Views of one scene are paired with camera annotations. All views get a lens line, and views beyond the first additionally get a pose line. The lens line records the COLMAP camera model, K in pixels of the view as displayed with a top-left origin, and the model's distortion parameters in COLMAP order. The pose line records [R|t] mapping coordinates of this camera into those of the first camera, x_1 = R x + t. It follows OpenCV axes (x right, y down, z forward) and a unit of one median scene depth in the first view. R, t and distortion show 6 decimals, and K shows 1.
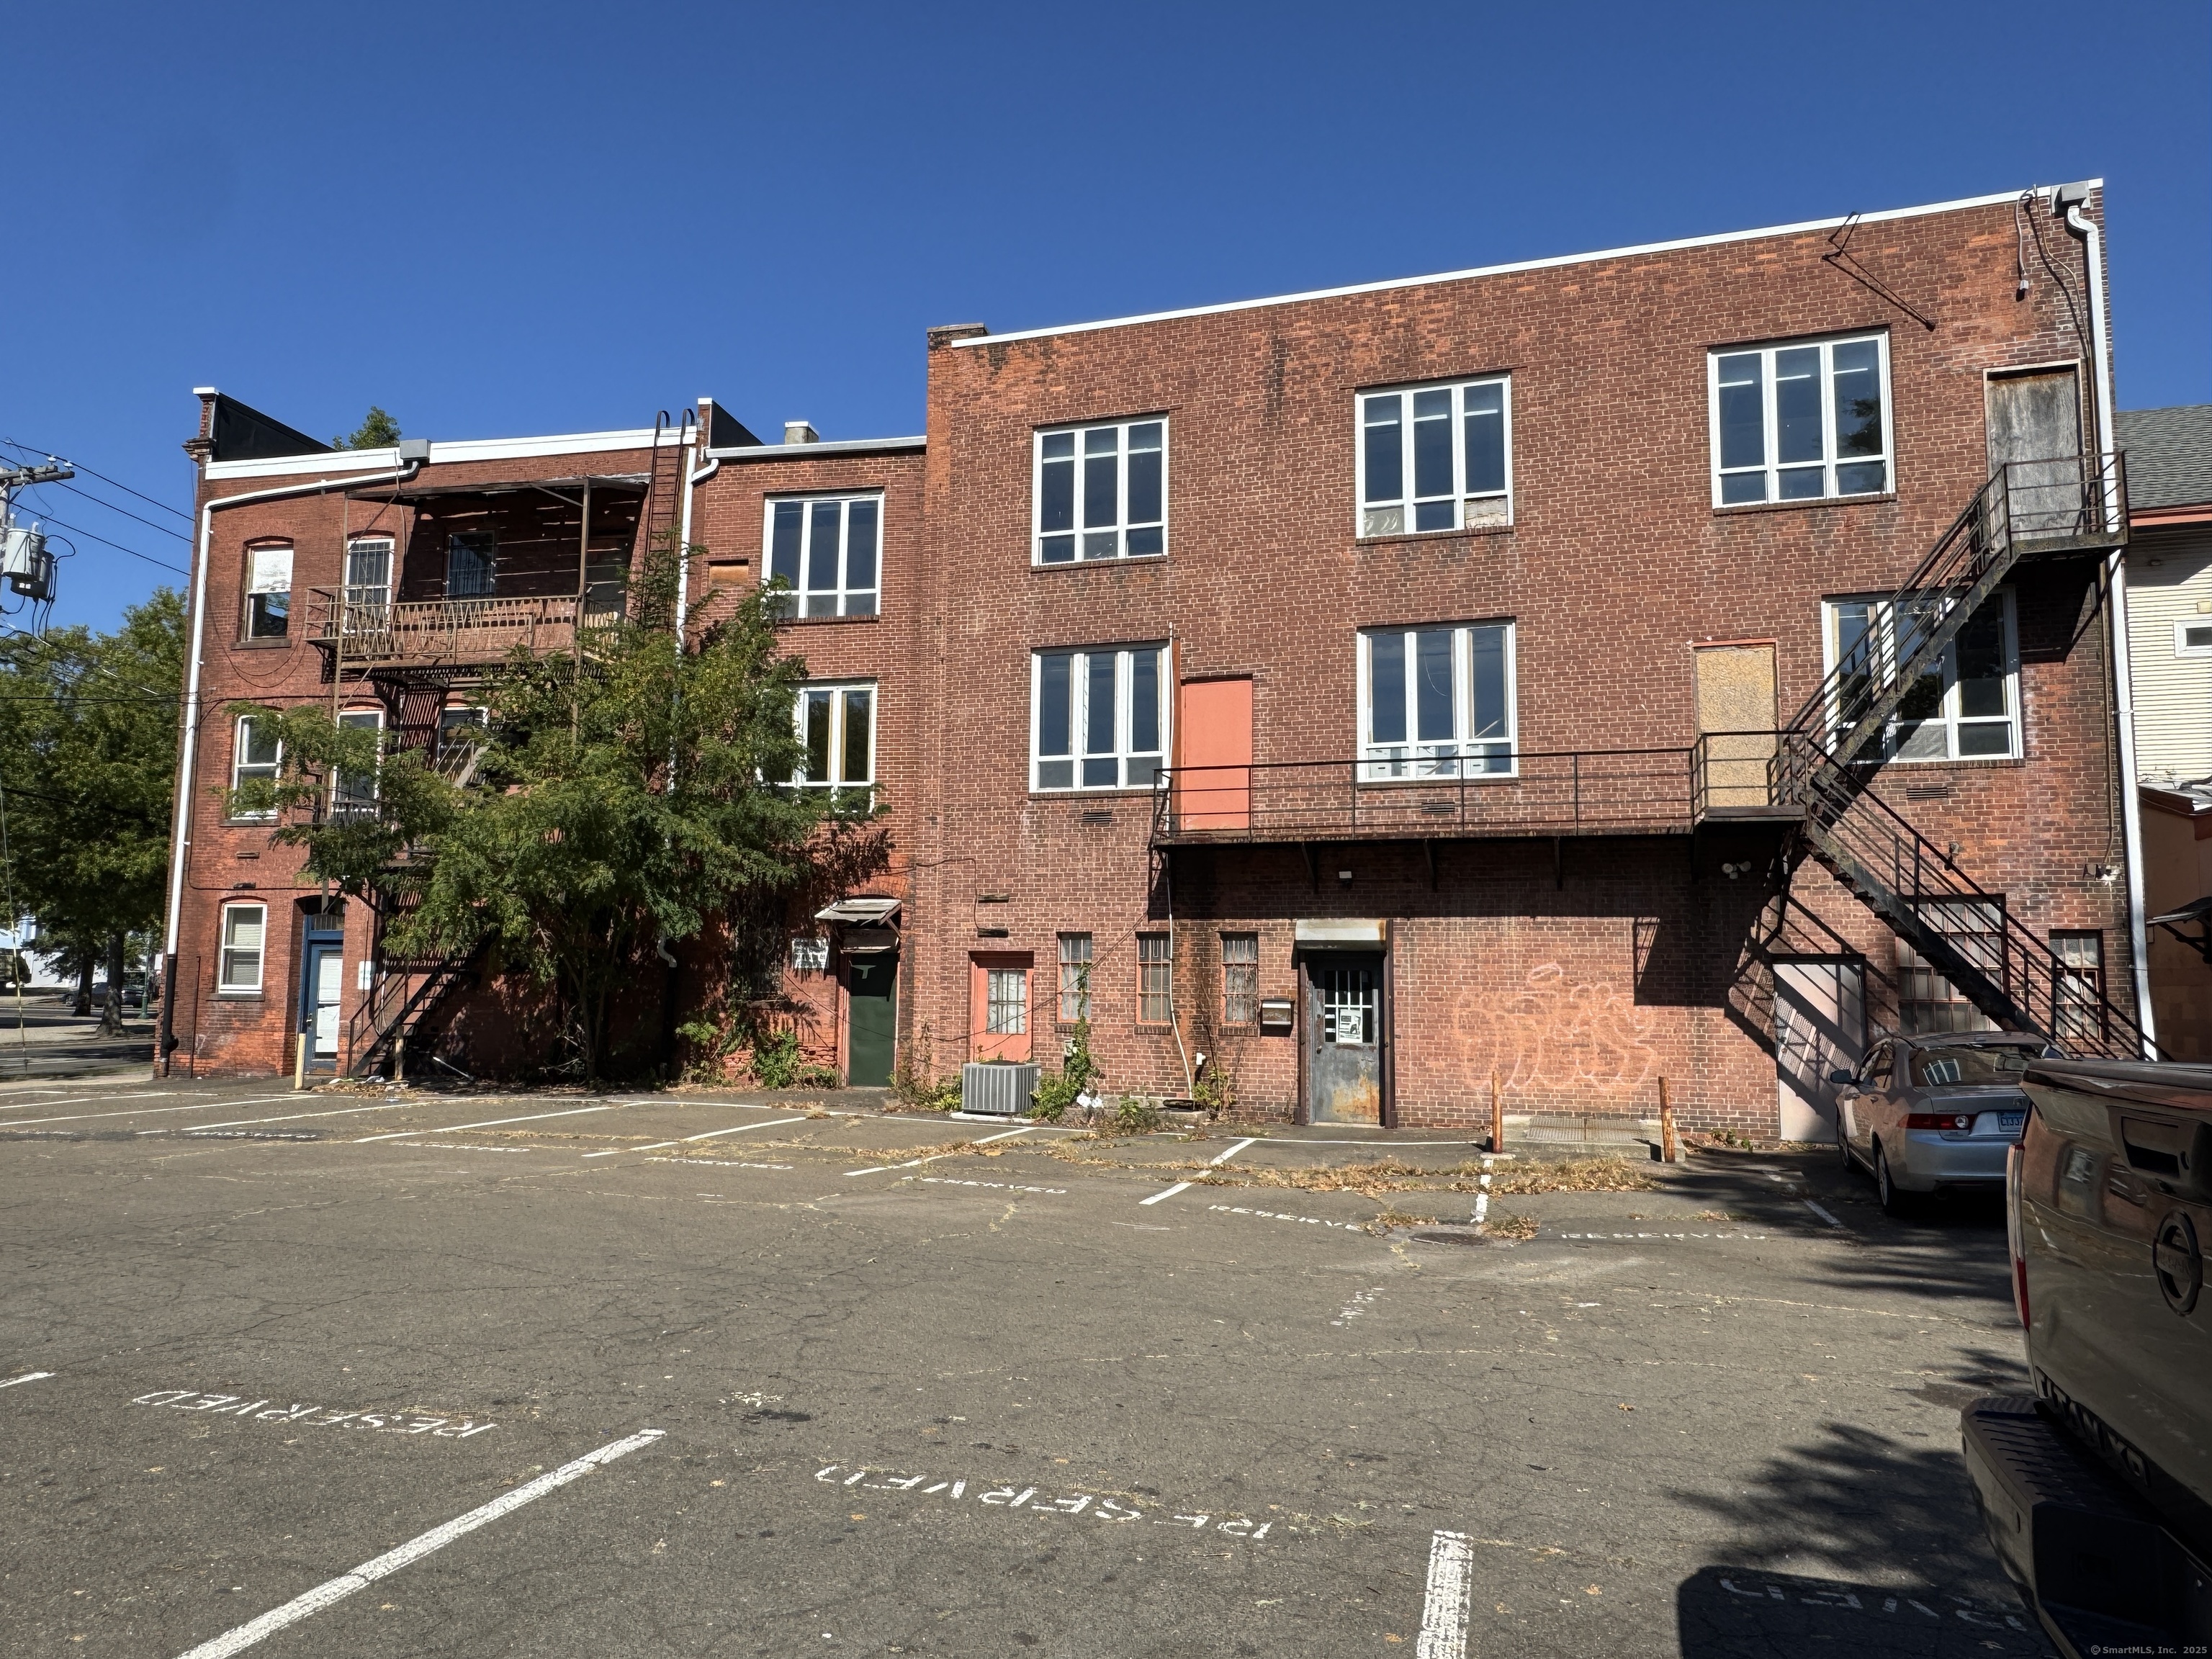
lens RADIAL K [[1463.2, 0, 1108.8], [0, 1463.2, 841.9], [0, 0, 1]] dist [-0.007868, 0.014748]
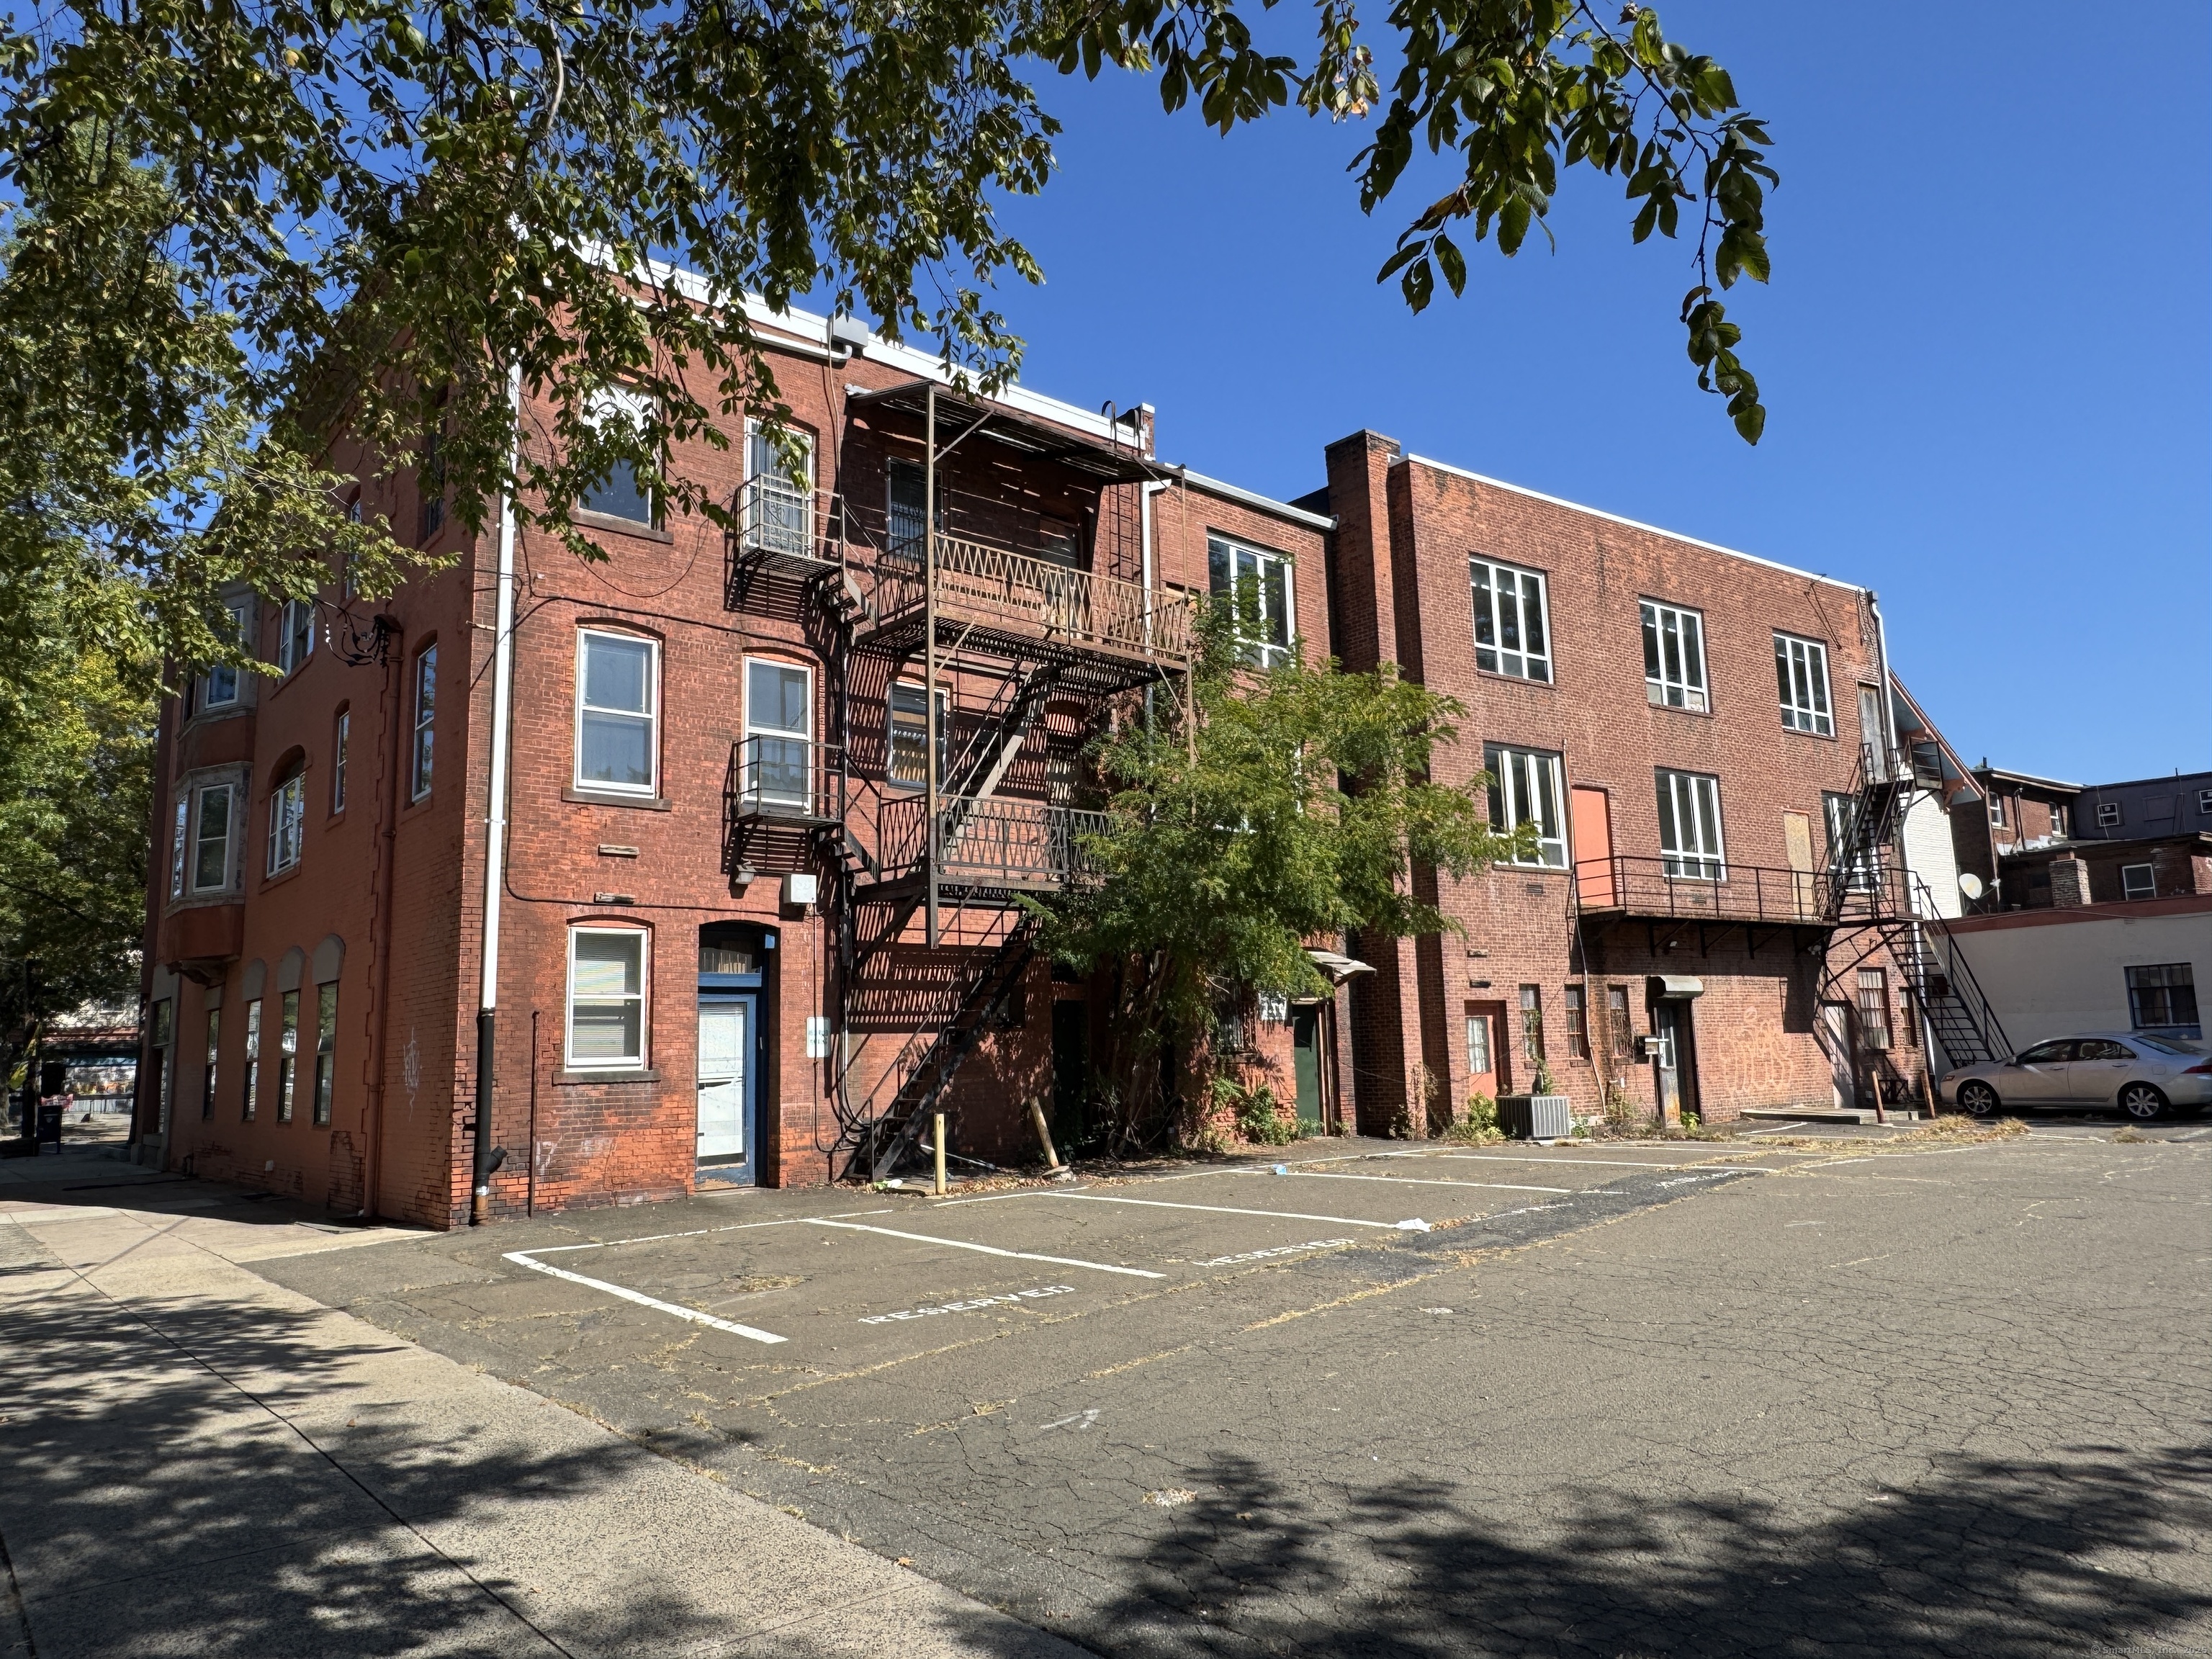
lens RADIAL K [[1463.2, 0, 1110.4], [0, 1463.2, 828.4], [0, 0, 1]] dist [-0.007868, 0.014748]
pose [[0.604364, 0.097946, 0.790665, -1.172151], [-0.044413, 0.995013, -0.089313, 0.056472], [-0.795470, 0.018862, 0.605700, 0.541734]]
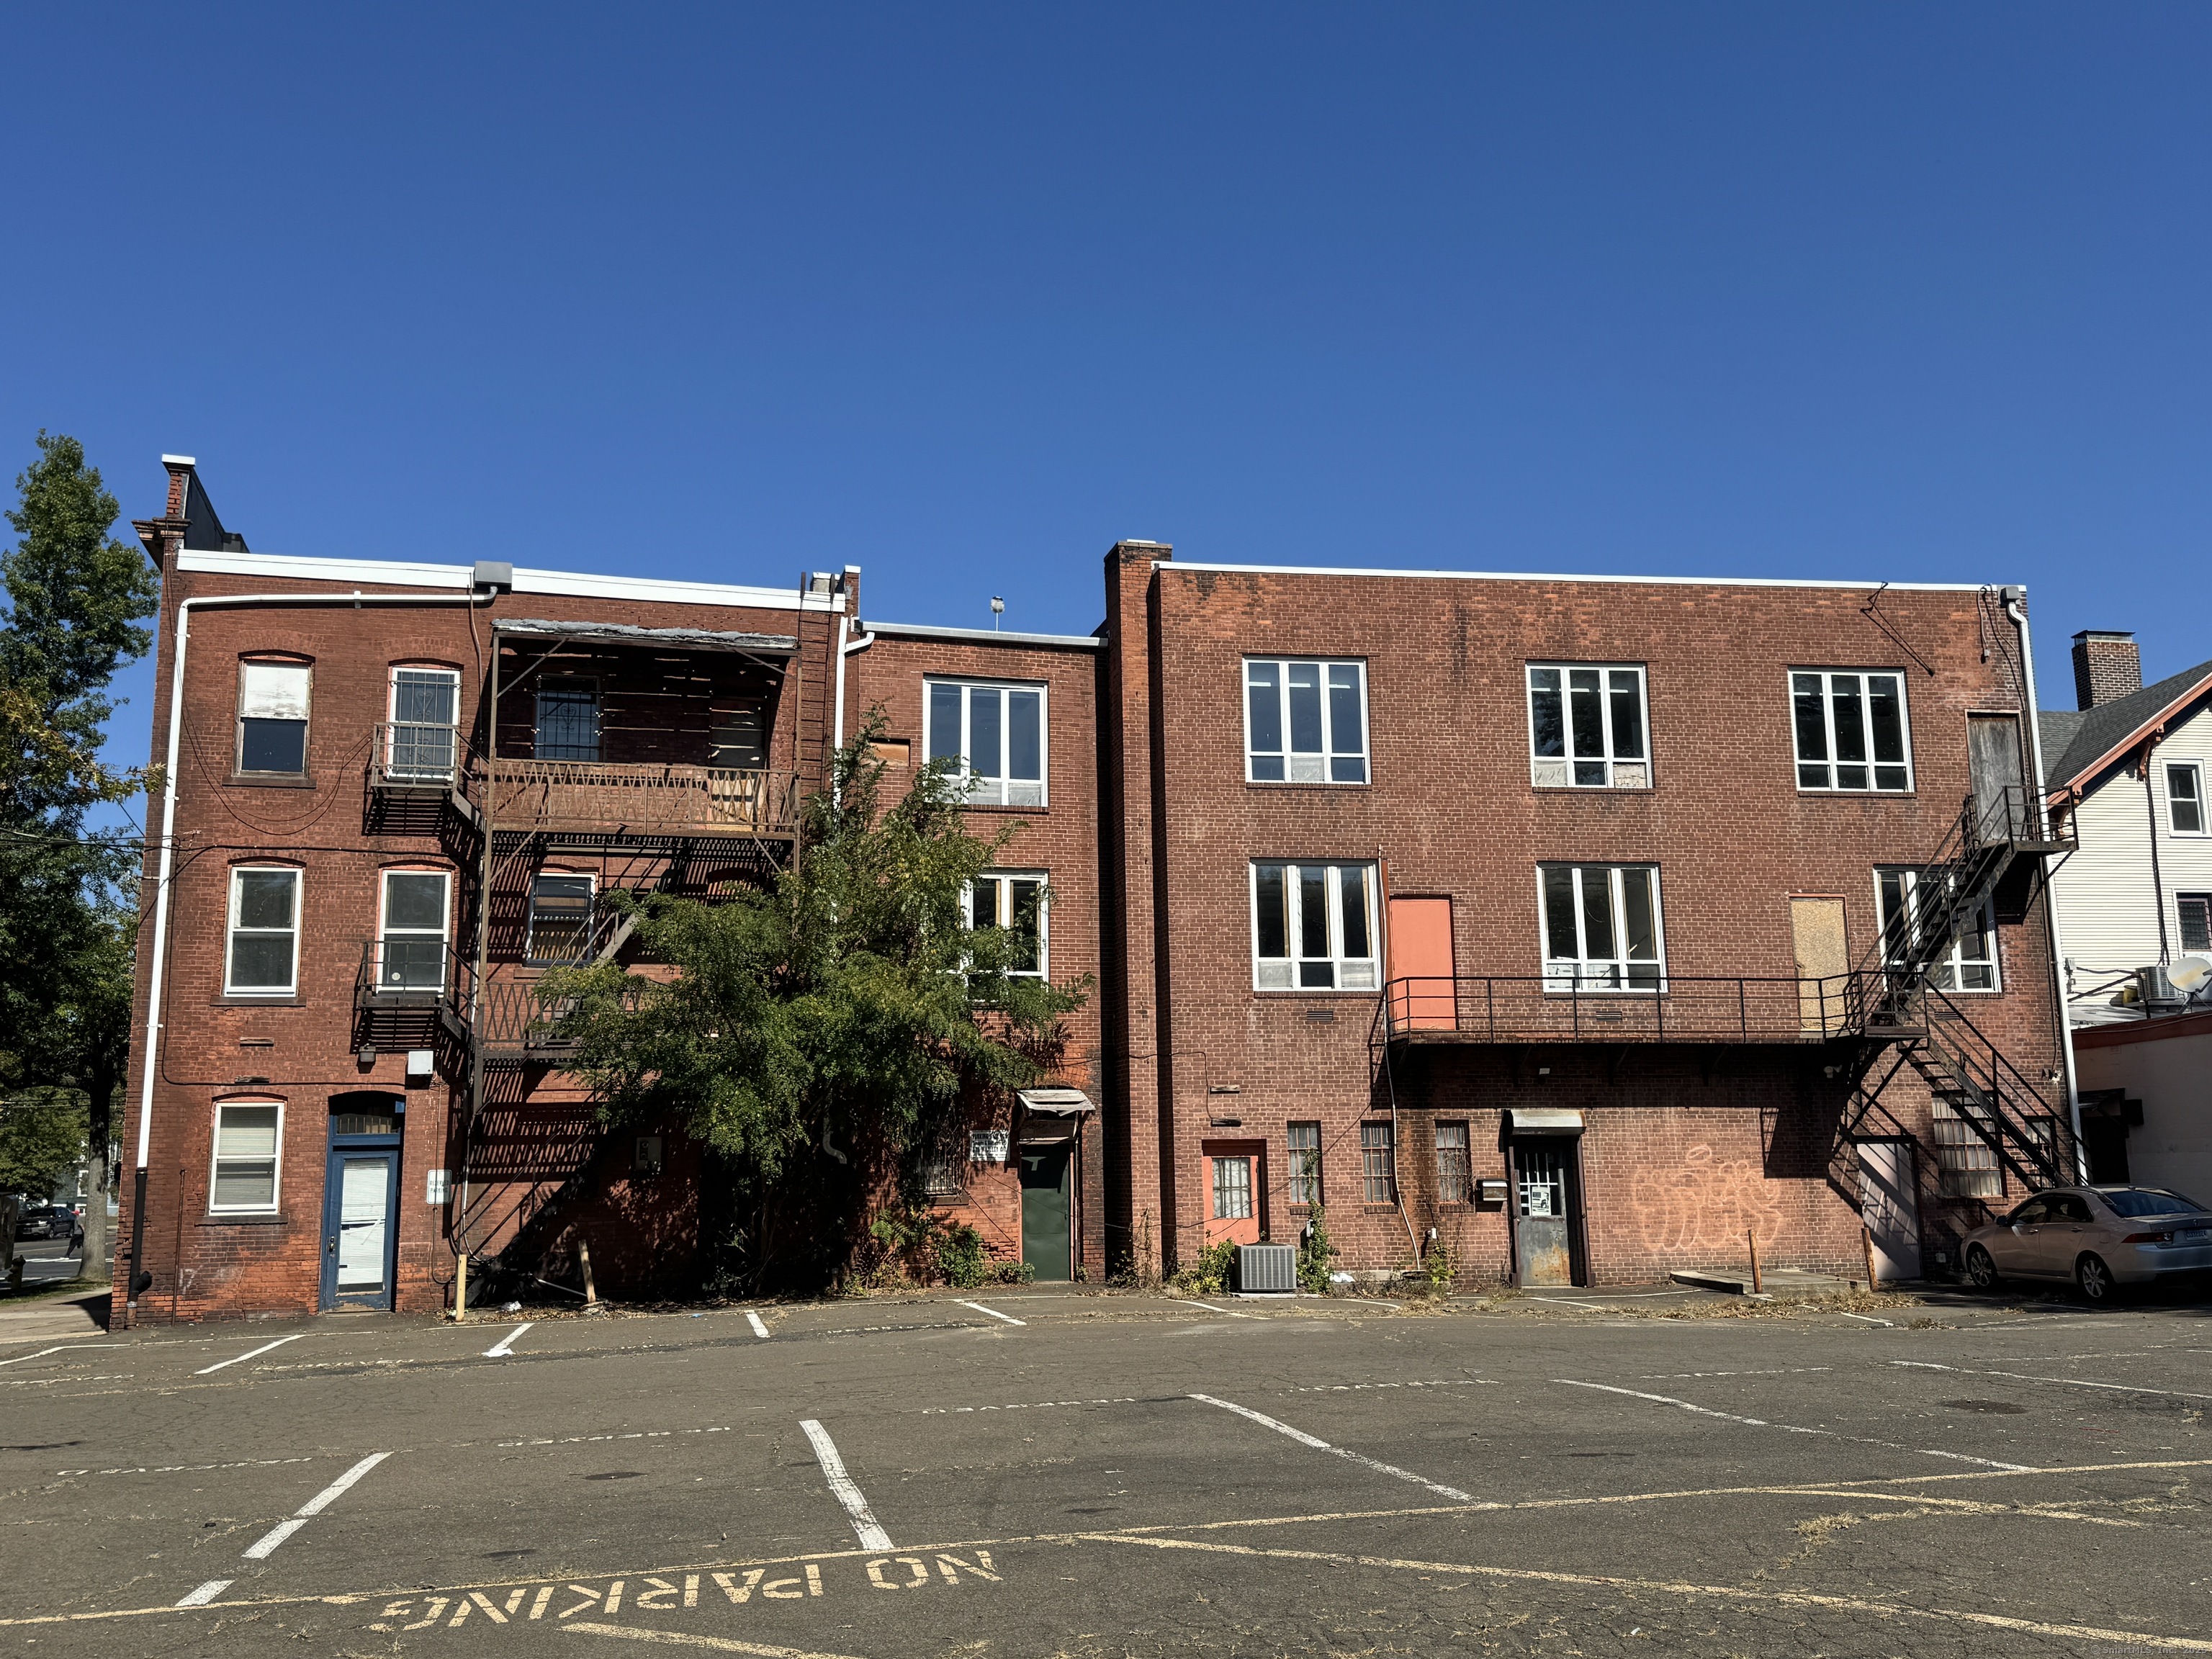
lens RADIAL K [[1993.6, 0, 1117.9], [0, 1993.6, 831.0], [0, 0, 1]] dist [0.134126, -0.174243]
pose [[0.886684, 0.055925, 0.458982, -0.839374], [-0.018762, 0.996193, -0.085137, -0.024621], [-0.461996, 0.066878, 0.884357, -0.274081]]
